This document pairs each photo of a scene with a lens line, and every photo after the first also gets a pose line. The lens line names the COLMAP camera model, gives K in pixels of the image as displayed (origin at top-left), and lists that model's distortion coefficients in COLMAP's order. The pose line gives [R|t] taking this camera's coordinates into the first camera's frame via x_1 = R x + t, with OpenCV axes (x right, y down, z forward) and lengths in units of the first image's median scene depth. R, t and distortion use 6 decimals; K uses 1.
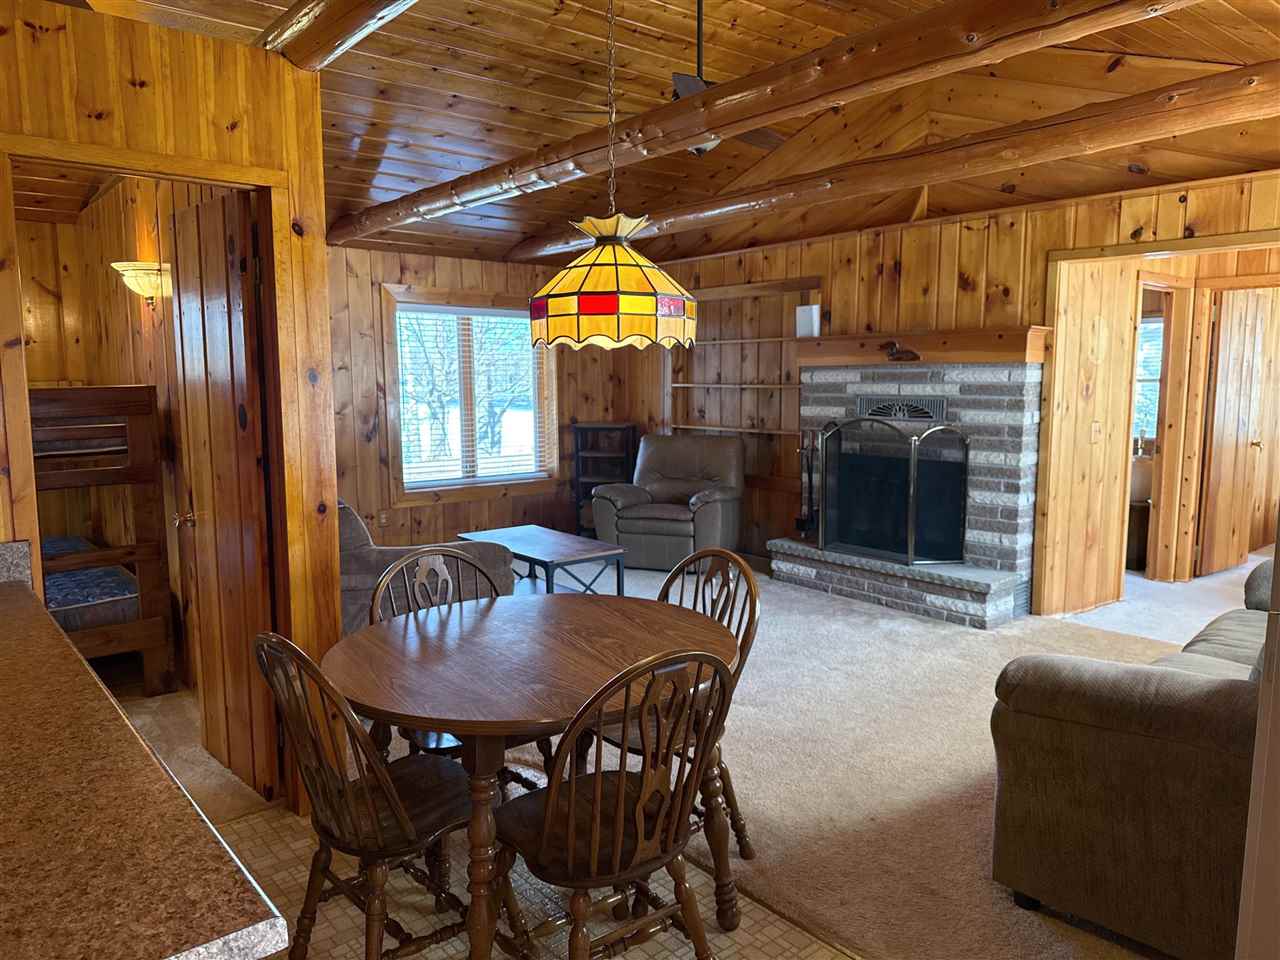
lens RADIAL K [[894.1, 0, 610.2], [0, 894.1, 486.7], [0, 0, 1]] dist [0.032316, -0.041200]
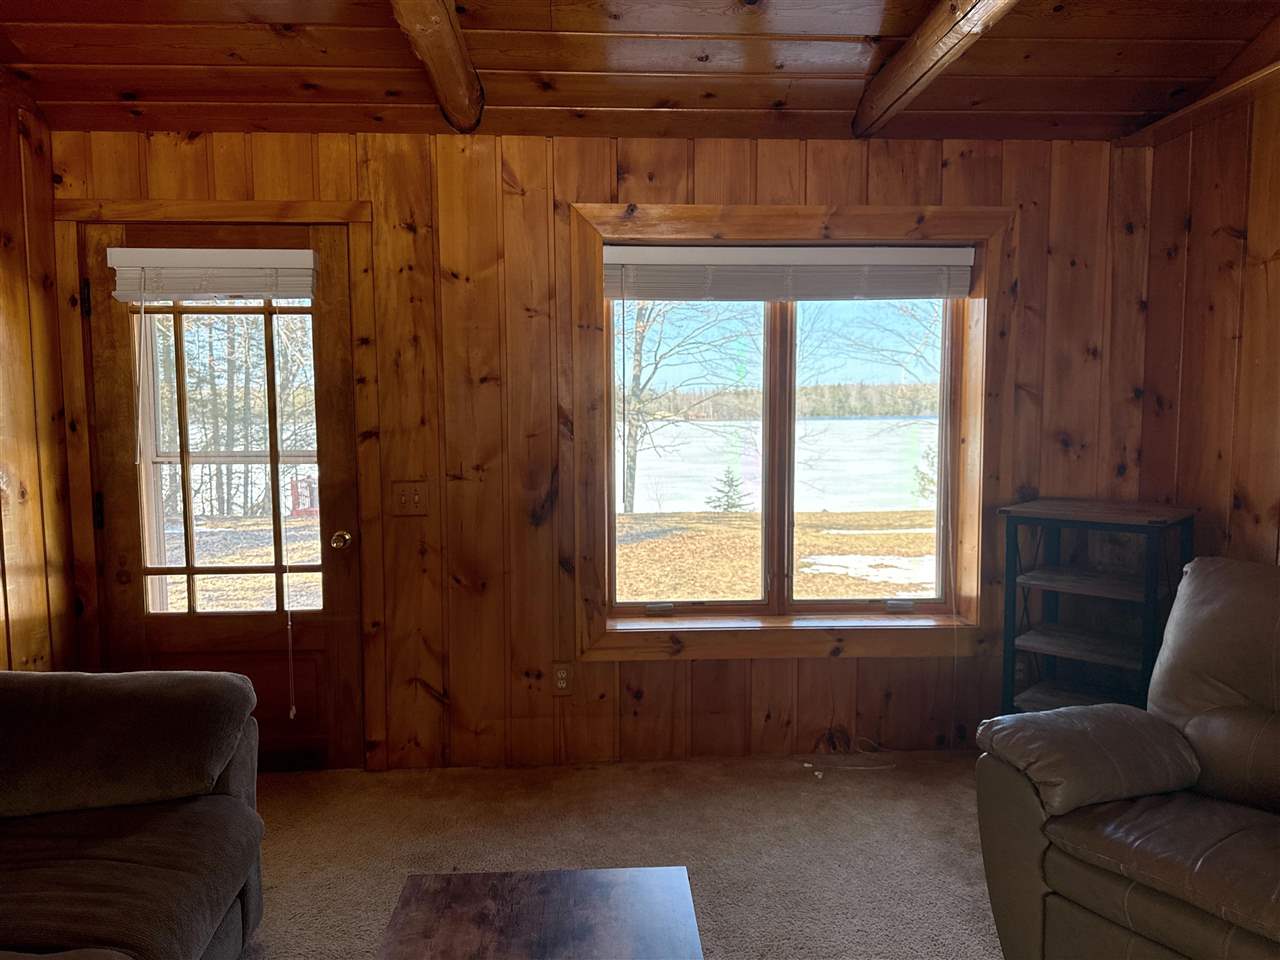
lens RADIAL K [[894.1, 0, 635.5], [0, 894.1, 488.5], [0, 0, 1]] dist [0.032316, -0.041200]
pose [[0.821518, 0.050108, -0.567976, 0.056114], [-0.065716, 0.997814, -0.007022, -0.068302], [0.566383, 0.043094, 0.823015, 0.600840]]
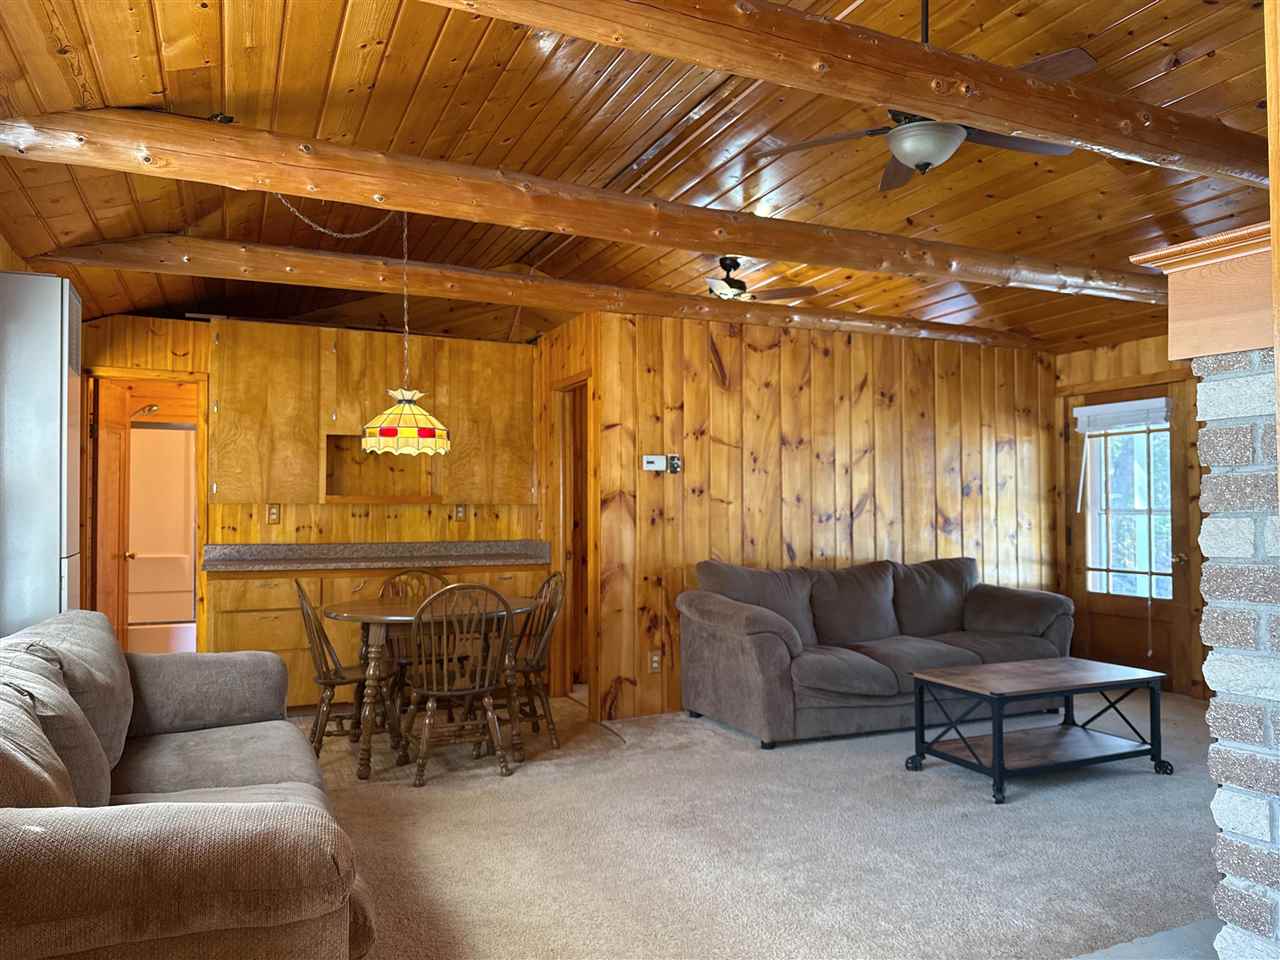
lens RADIAL K [[894.1, 0, 639.3], [0, 894.1, 481.3], [0, 0, 1]] dist [0.032316, -0.041200]
pose [[-0.252391, -0.018161, -0.967455, 0.589335], [-0.107703, 0.994138, 0.009436, -0.059557], [0.961613, 0.106580, -0.252867, 0.628207]]
